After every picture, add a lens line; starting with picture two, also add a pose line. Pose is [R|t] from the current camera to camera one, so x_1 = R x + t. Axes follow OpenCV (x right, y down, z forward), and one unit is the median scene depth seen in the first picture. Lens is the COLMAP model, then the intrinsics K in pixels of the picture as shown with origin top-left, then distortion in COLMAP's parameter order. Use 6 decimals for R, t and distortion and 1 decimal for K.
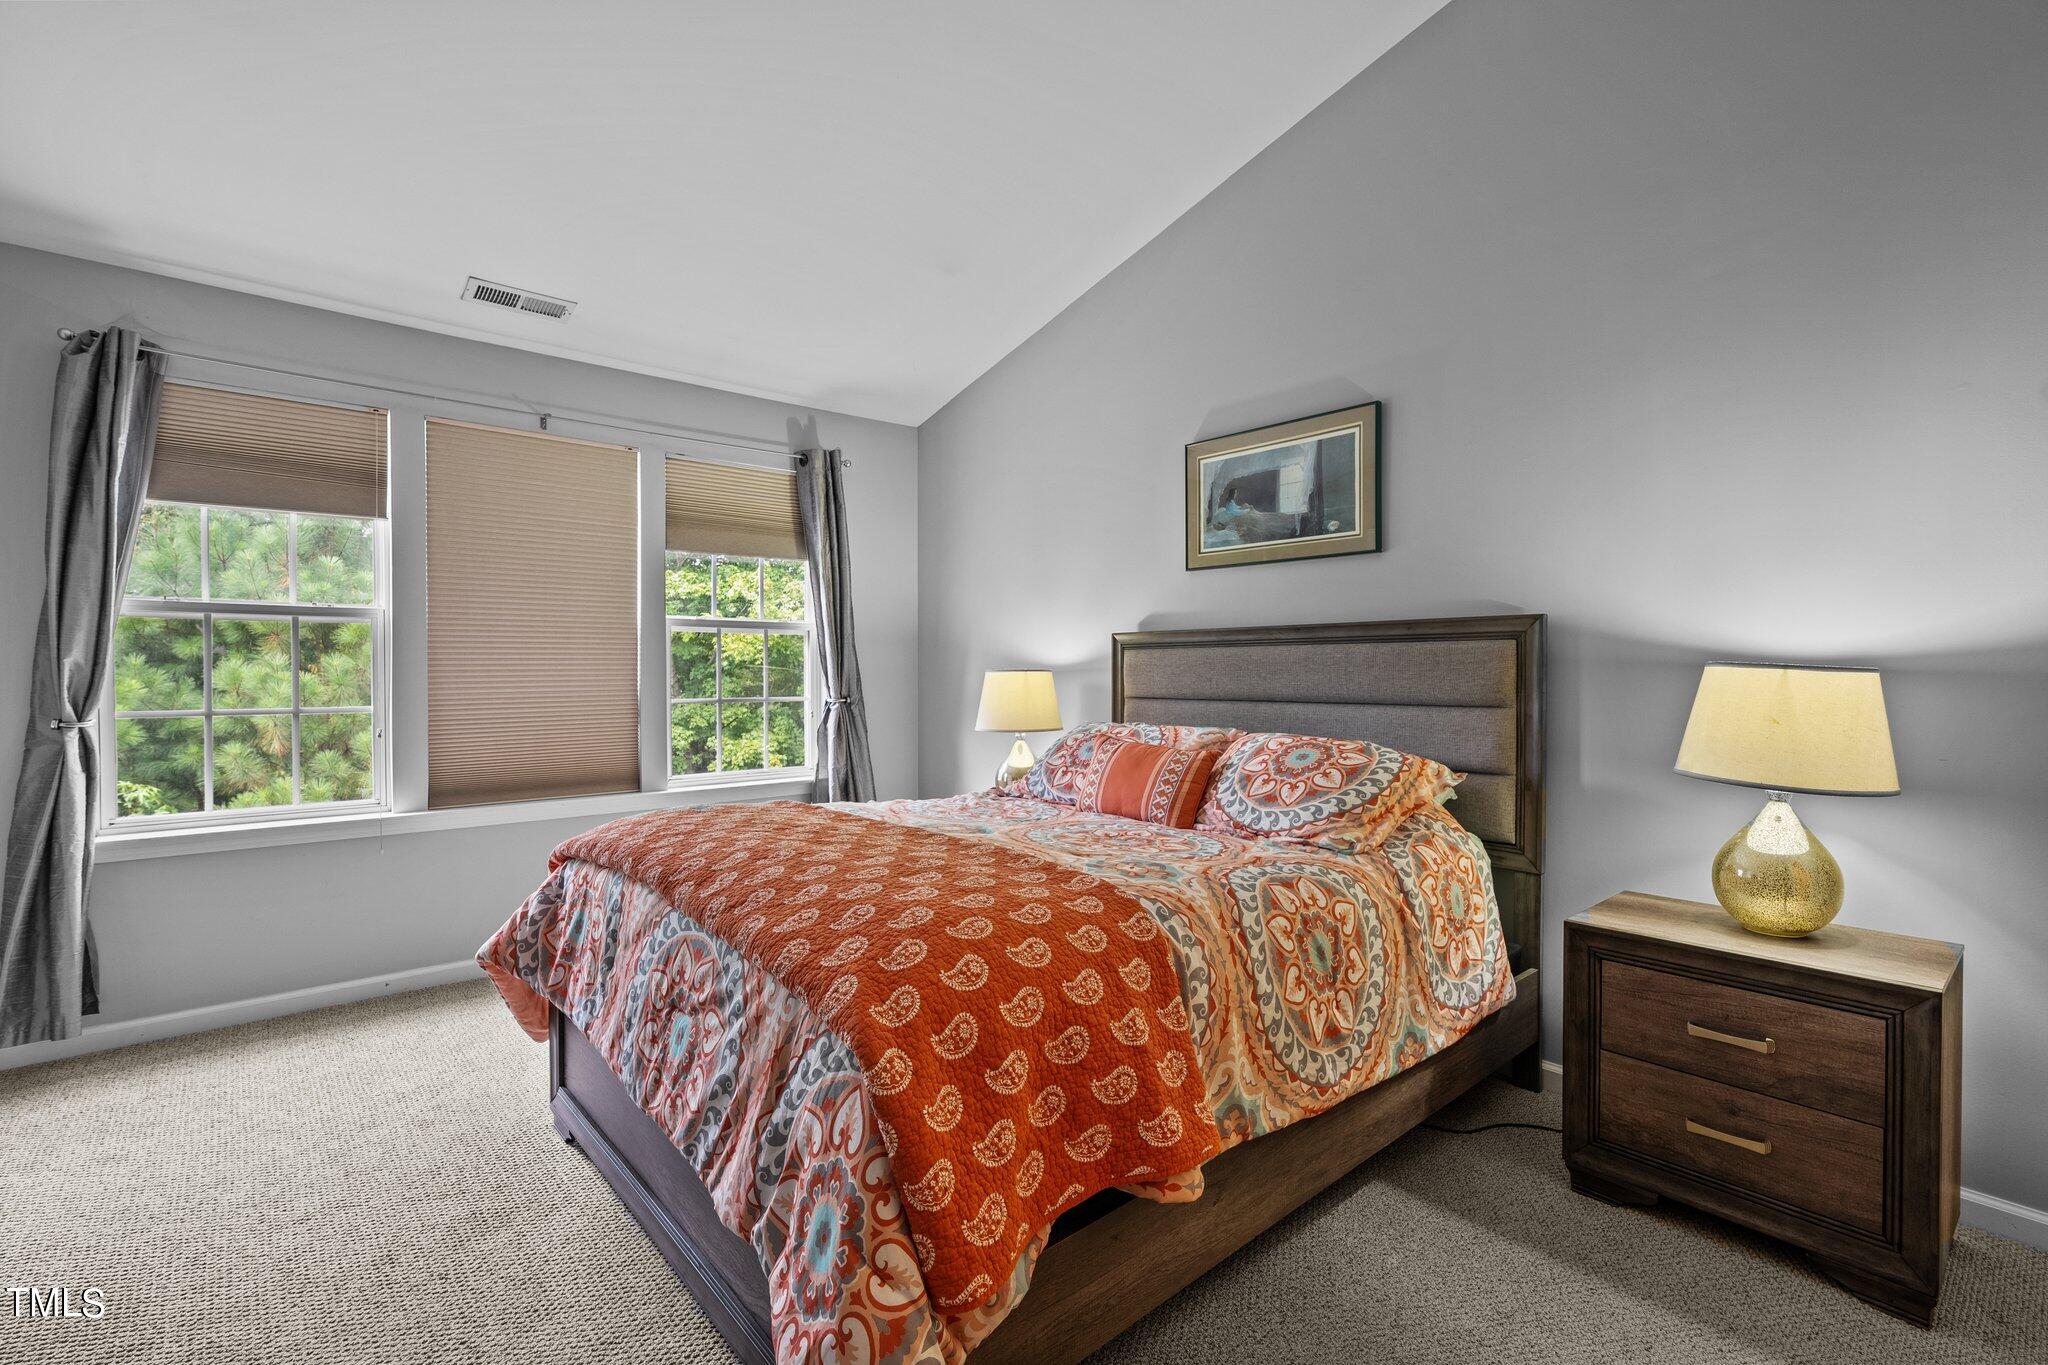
lens RADIAL K [[931.5, 0, 1028.4], [0, 931.5, 676.8], [0, 0, 1]] dist [-0.009937, 0.003712]
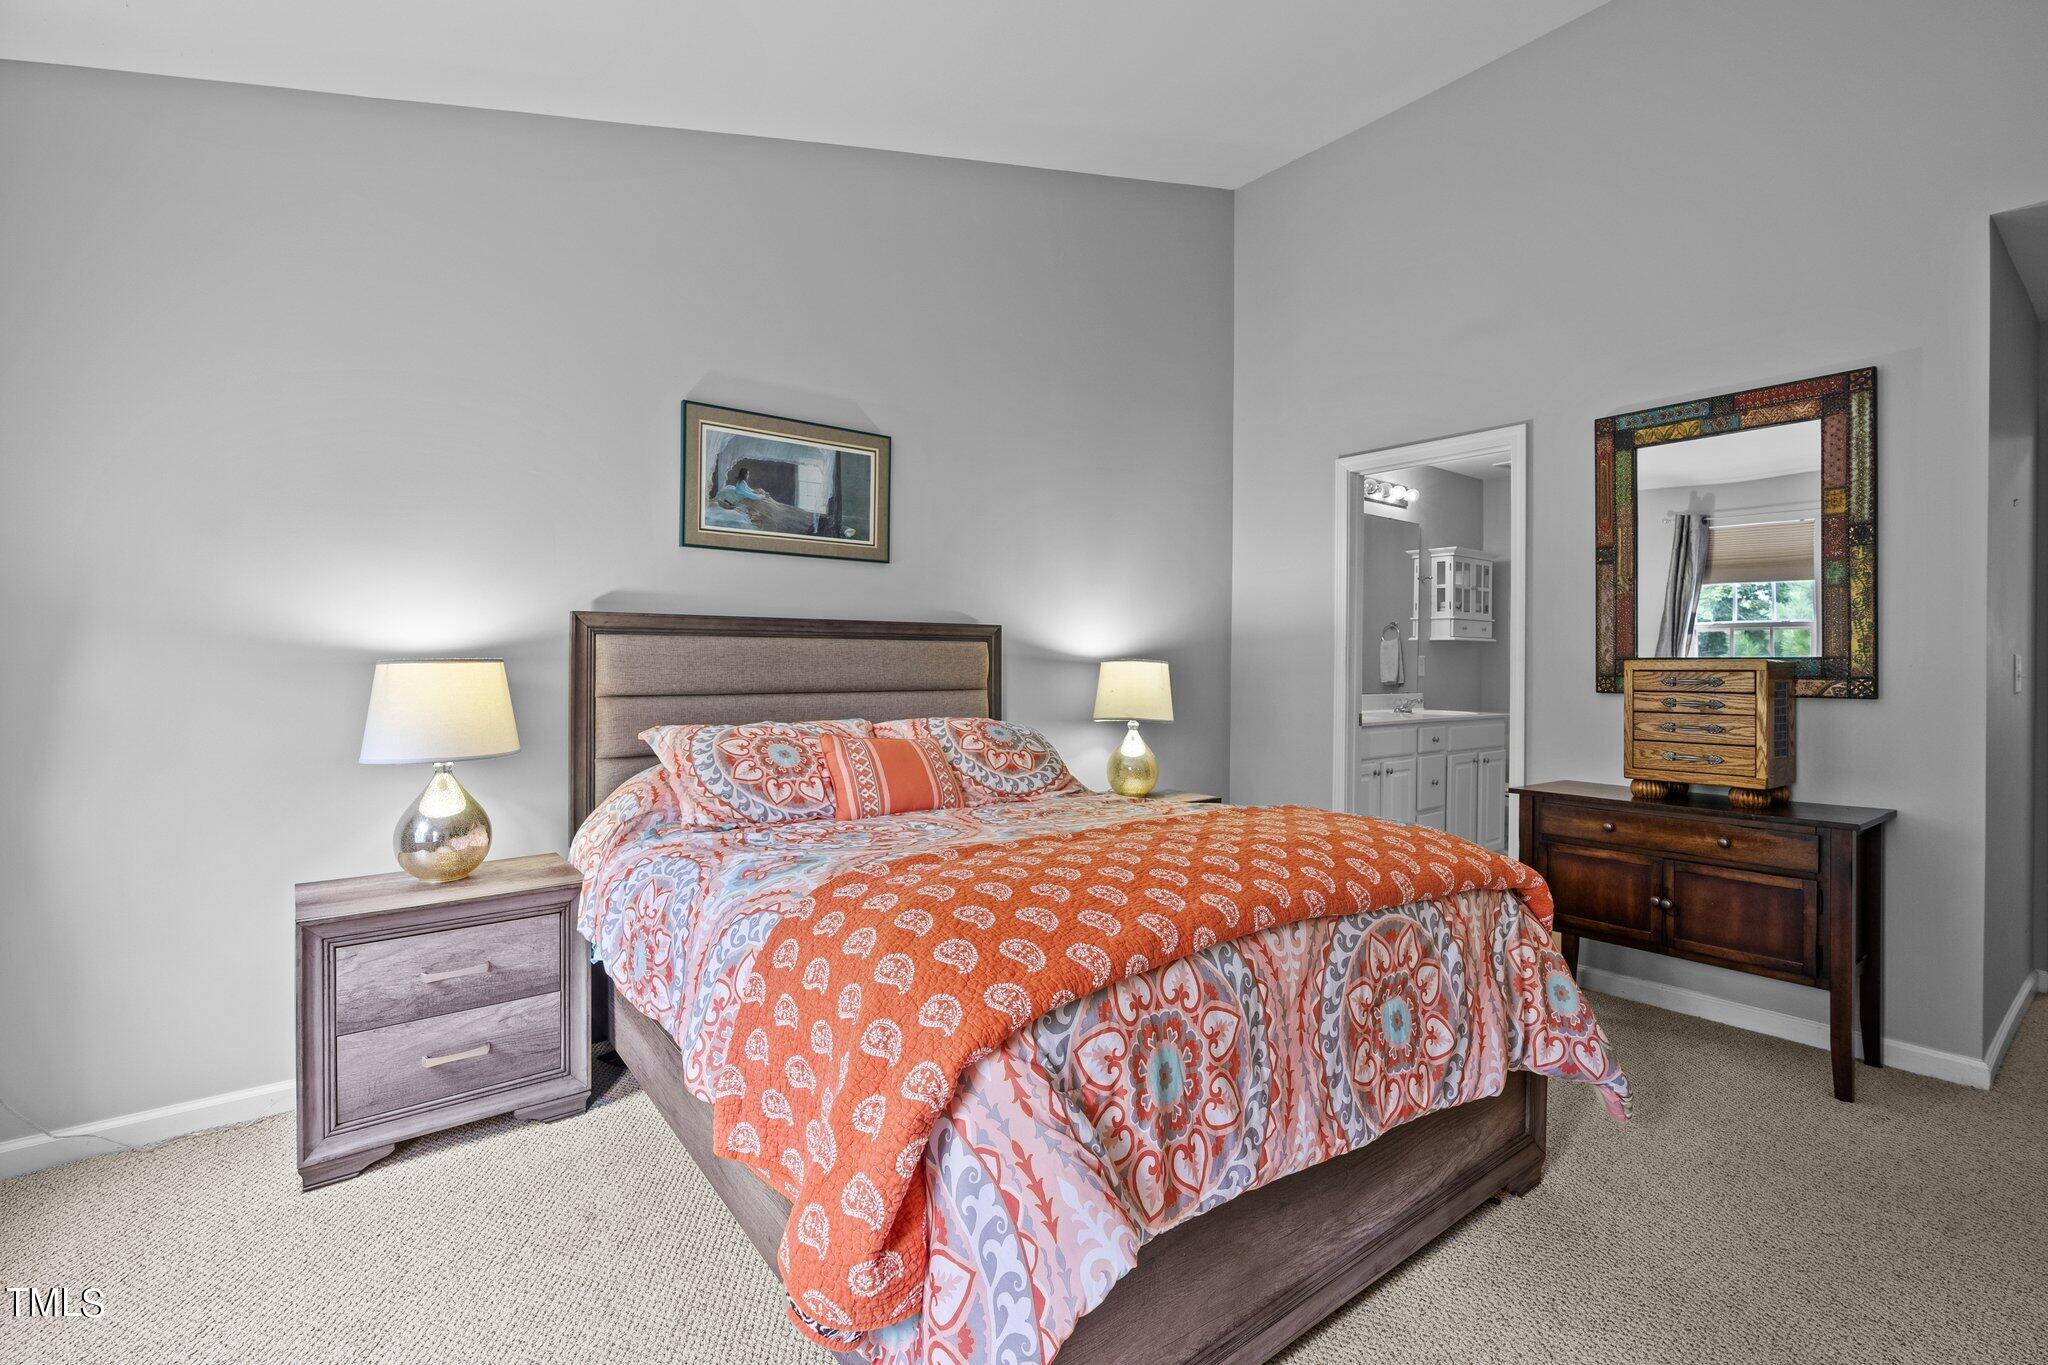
lens RADIAL K [[931.5, 0, 1030.4], [0, 931.5, 669.7], [0, 0, 1]] dist [-0.009937, 0.003712]
pose [[0.040847, -0.011073, 0.999104, -0.759506], [-0.005270, 0.999922, 0.011298, -0.011473], [-0.999152, -0.005726, 0.040785, 0.718150]]
